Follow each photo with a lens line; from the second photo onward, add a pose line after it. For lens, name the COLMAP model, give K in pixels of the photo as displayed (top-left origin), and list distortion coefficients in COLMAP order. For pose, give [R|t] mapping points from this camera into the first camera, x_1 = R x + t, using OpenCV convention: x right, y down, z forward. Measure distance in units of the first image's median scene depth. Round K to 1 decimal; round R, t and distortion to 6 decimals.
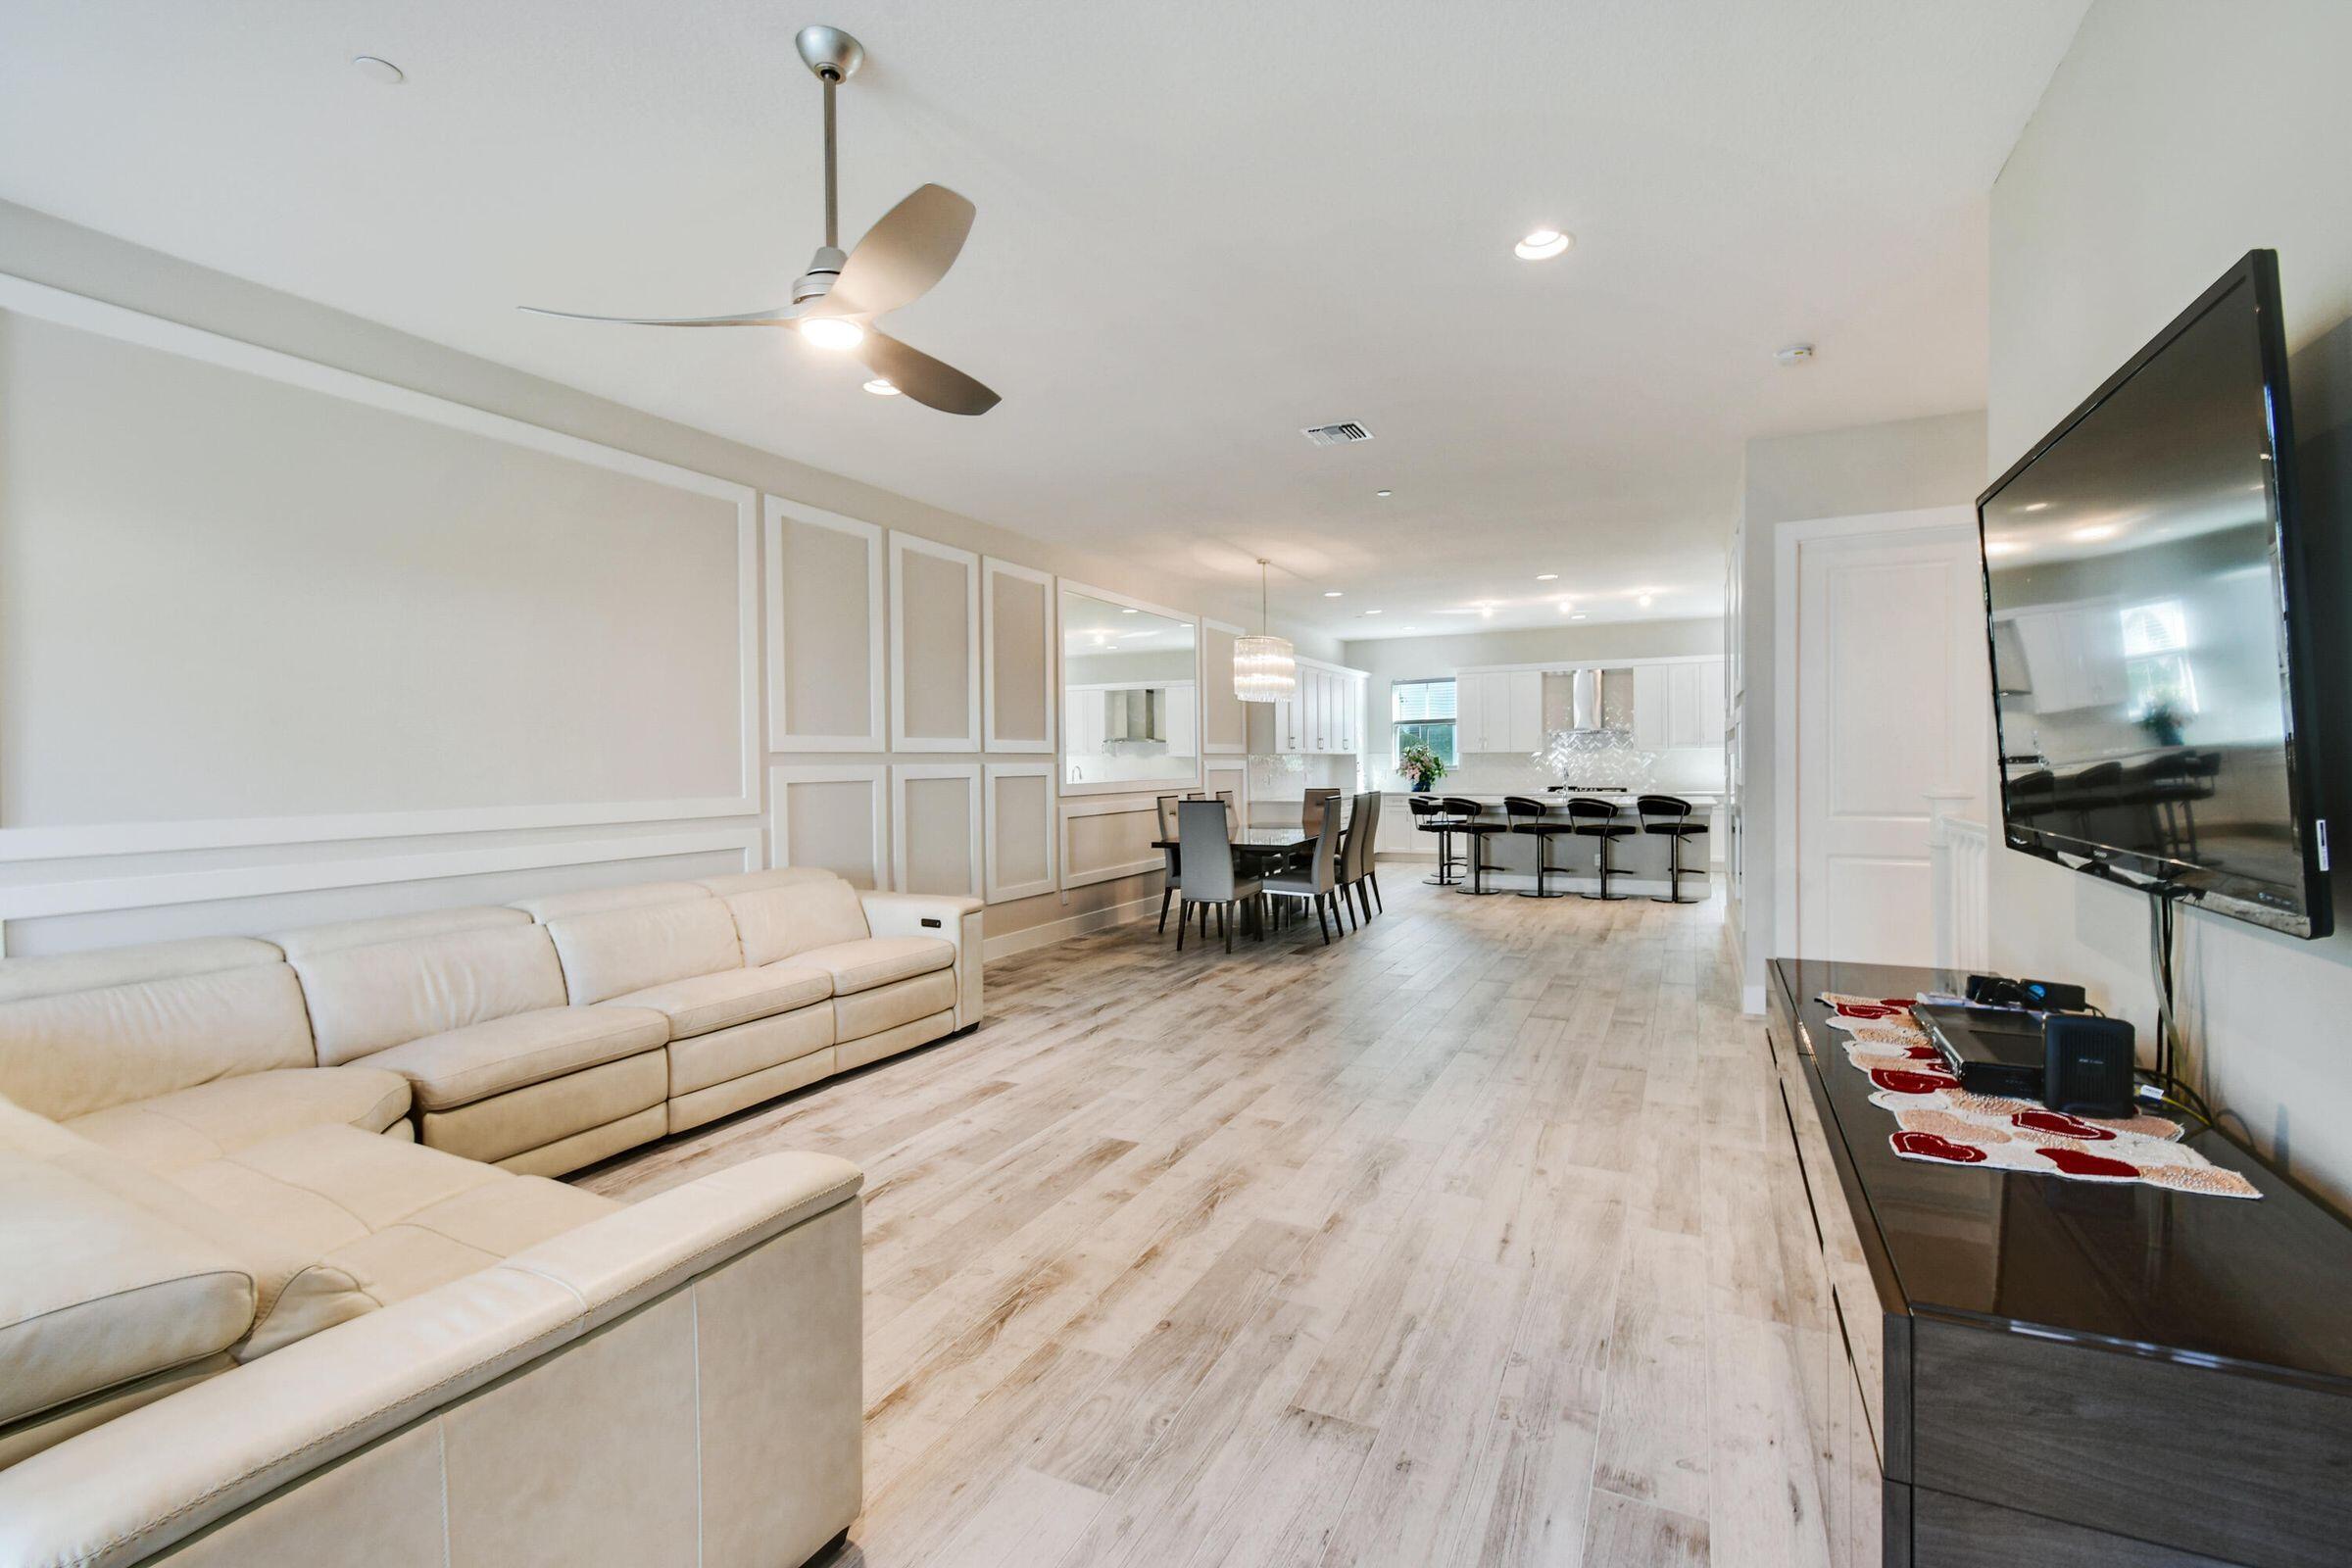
lens RADIAL K [[1052.8, 0, 1209.4], [0, 1052.8, 740.0], [0, 0, 1]] dist [0.000182, -0.000038]
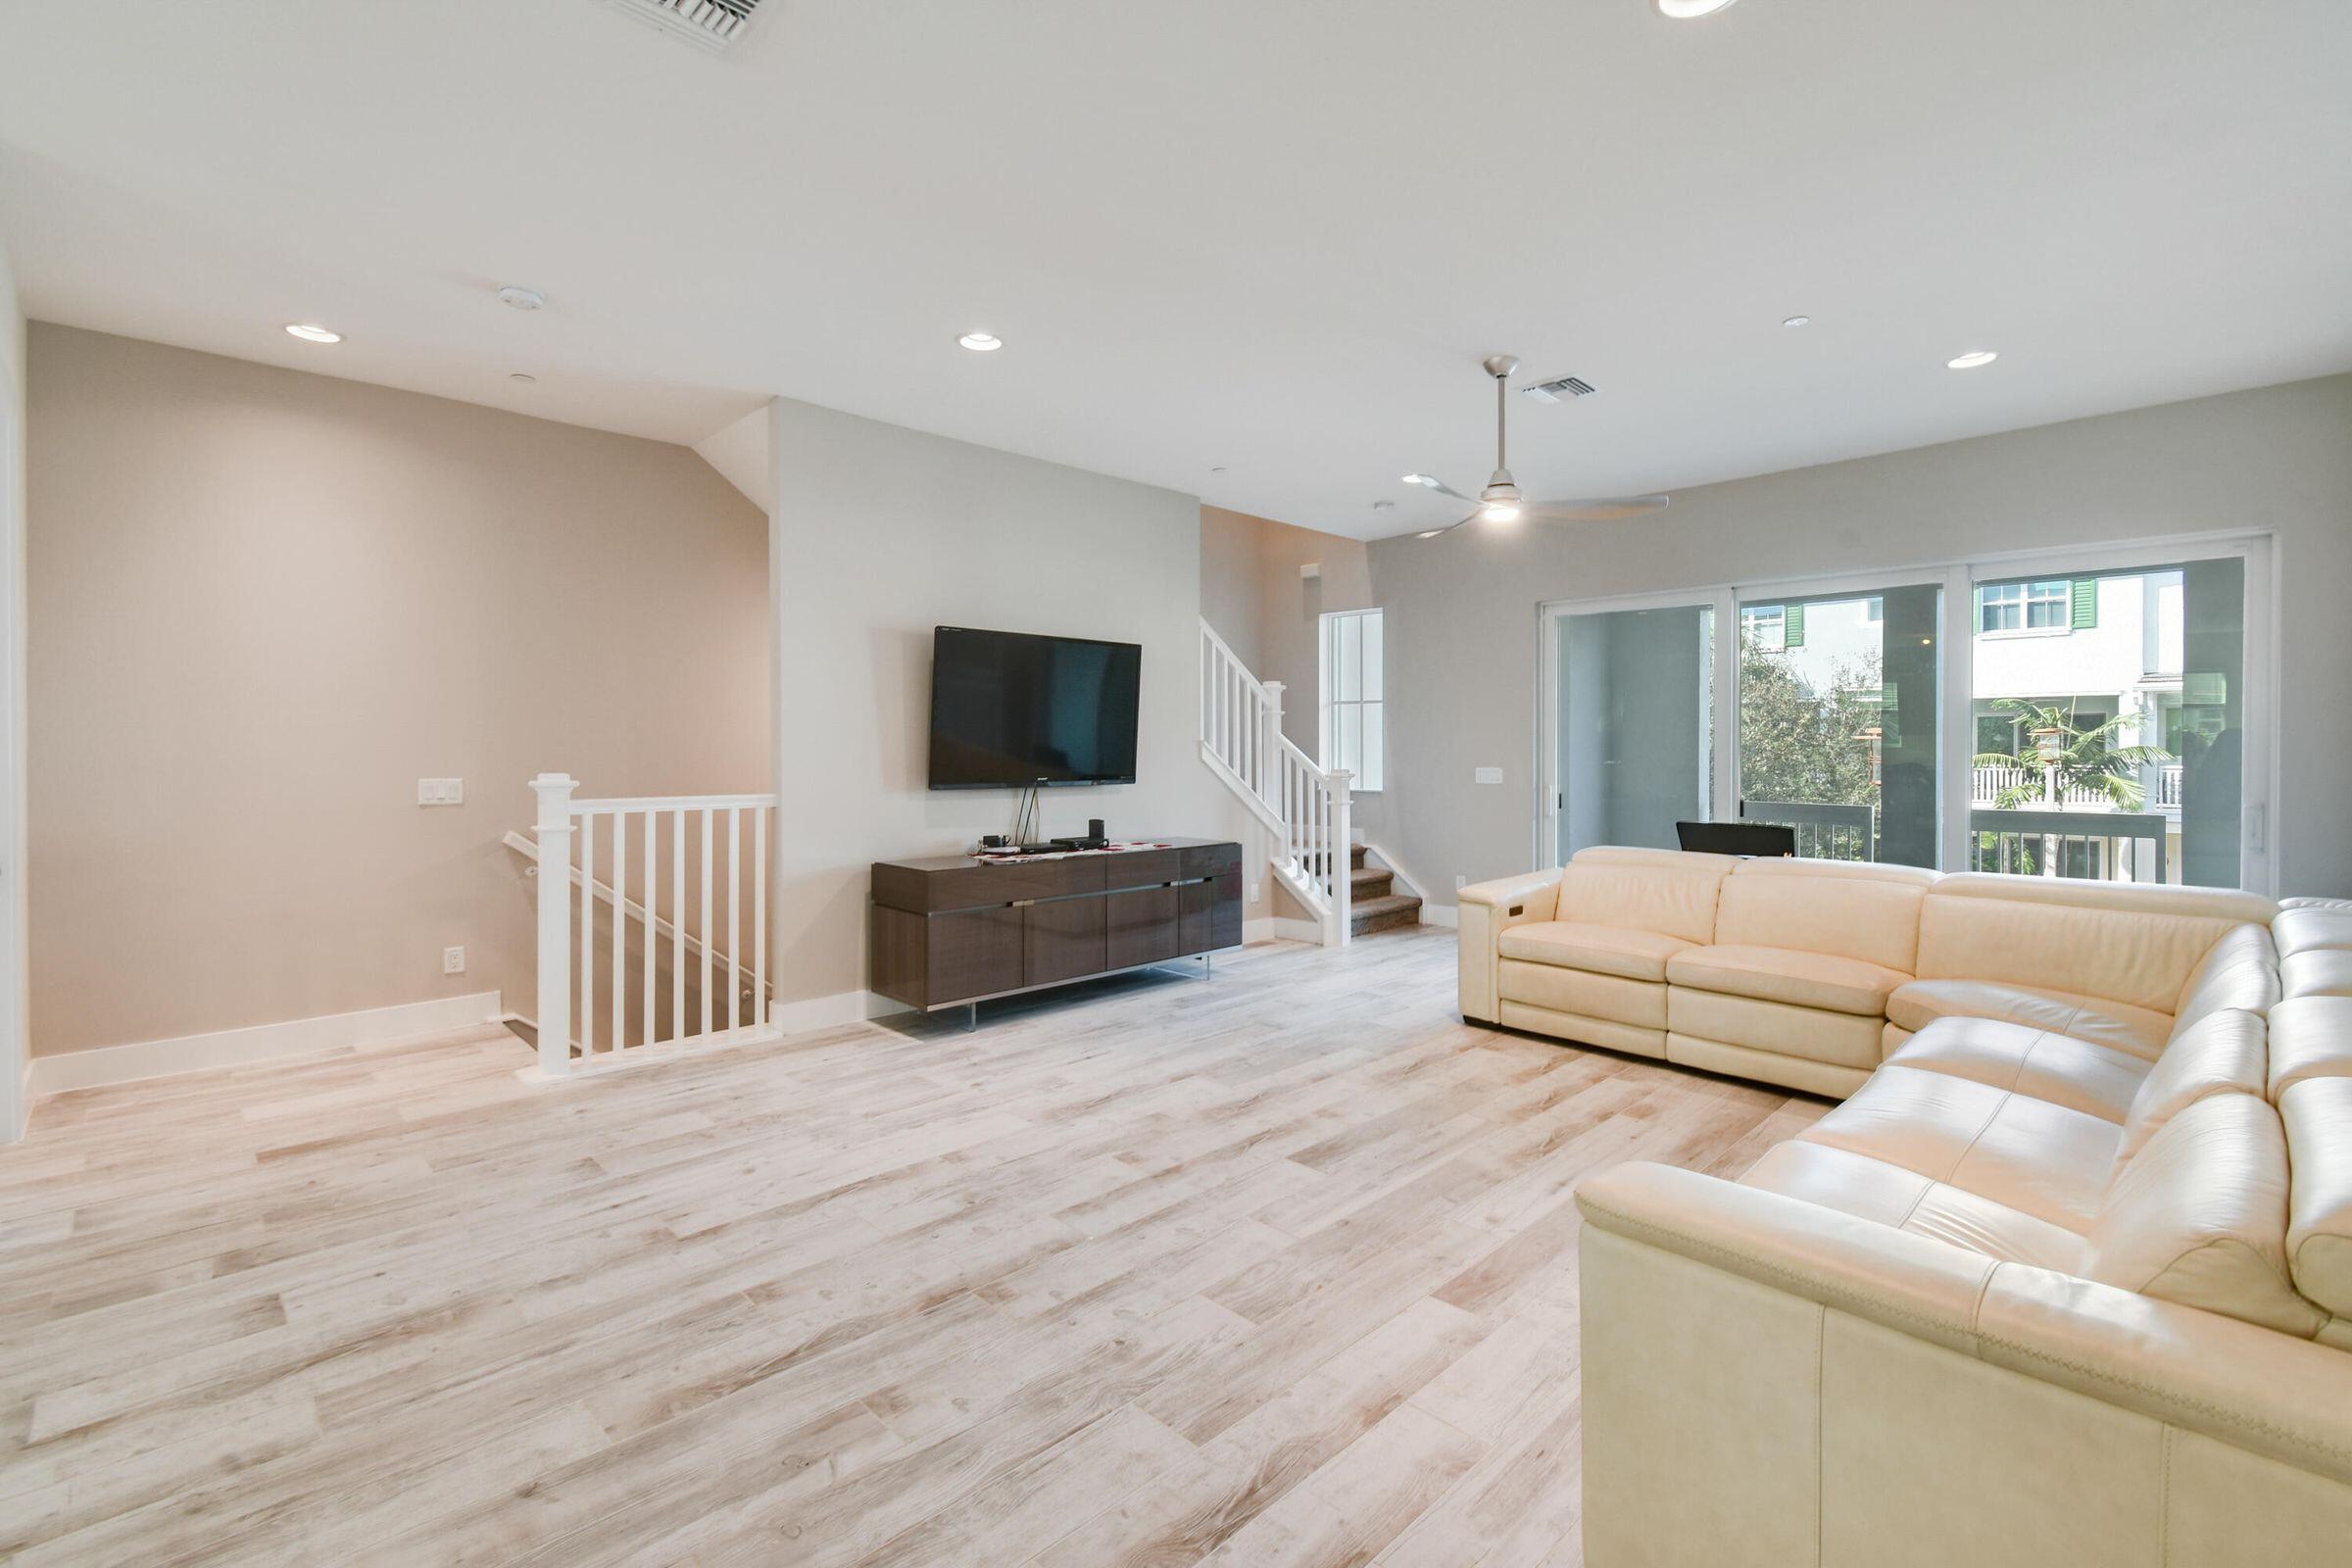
lens RADIAL K [[1054.1, 0, 1166.4], [0, 1054.1, 744.4], [0, 0, 1]] dist [0.002677, -0.000220]
pose [[-0.931846, 0.007790, 0.362770, -0.138293], [-0.000031, 0.999768, -0.021548, 0.018634], [-0.362854, -0.020091, -0.931630, 0.858020]]
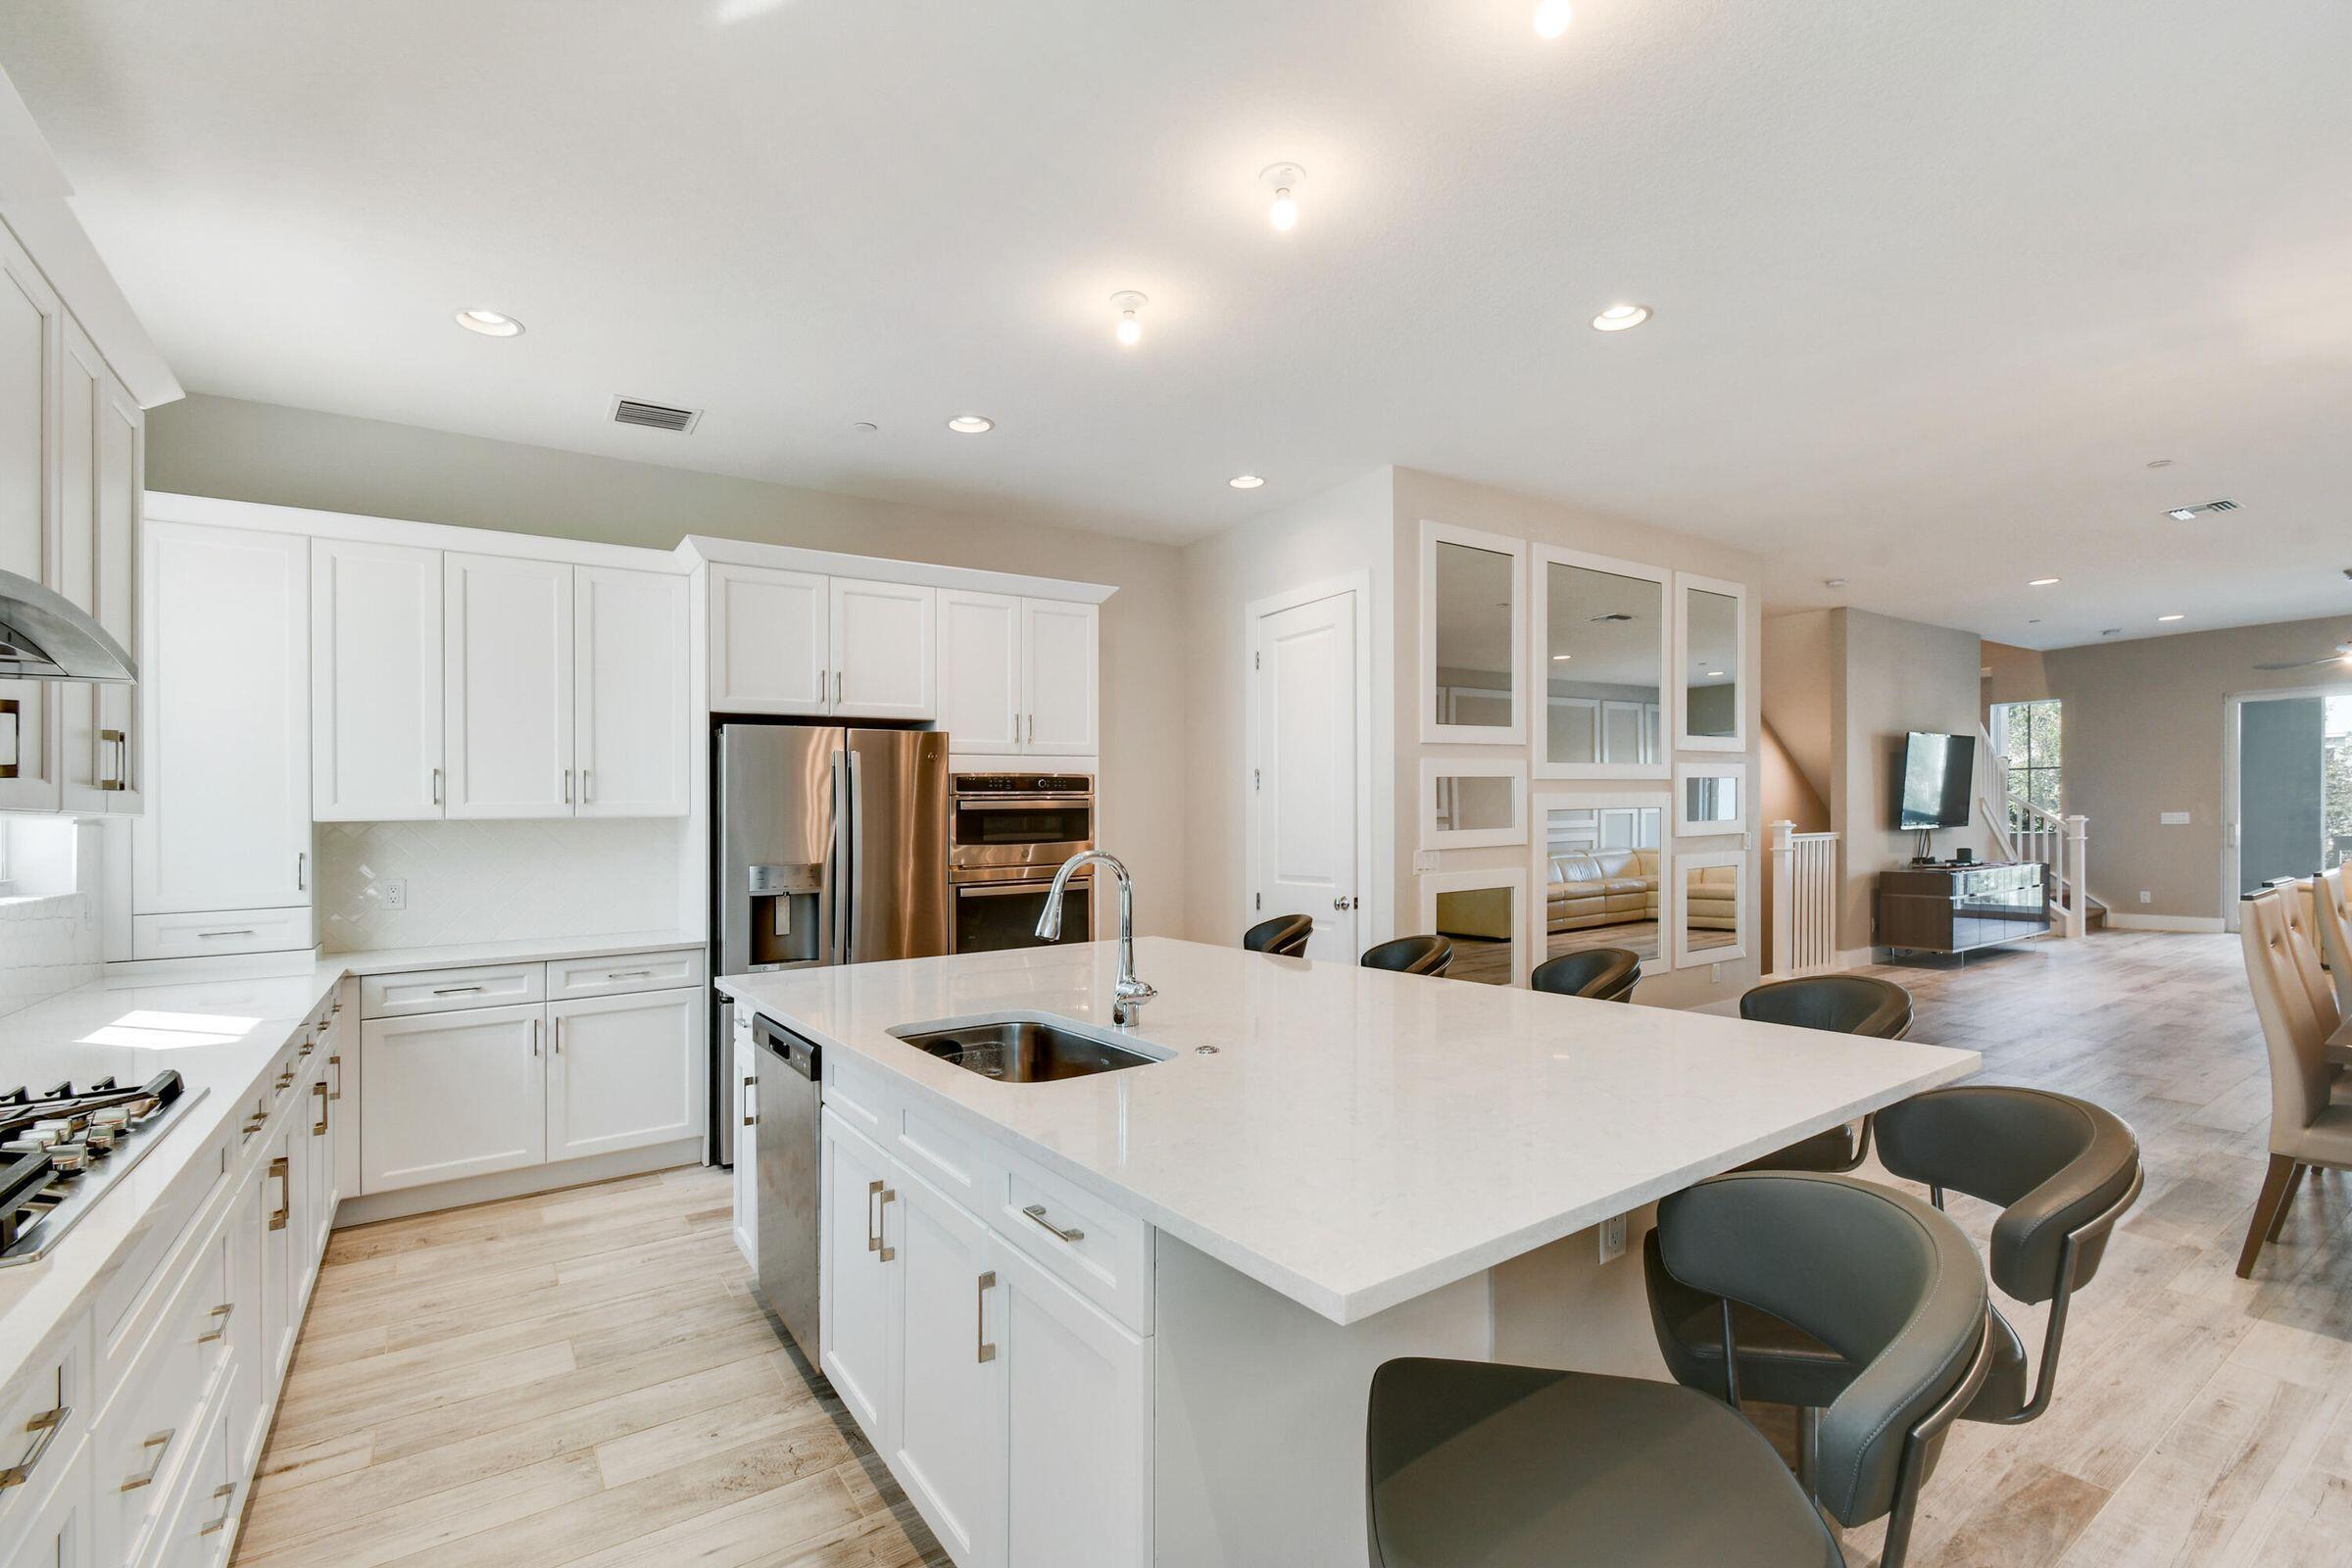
lens RADIAL K [[1014.8, 0, 1211.6], [0, 1014.8, 819.8], [0, 0, 1]] dist [0.002722, 0.000123]
pose [[-0.849594, 0.023732, 0.526903, 0.301406], [0.017719, 0.999708, -0.016457, 0.028210], [-0.527139, -0.004645, -0.849766, 1.604306]]
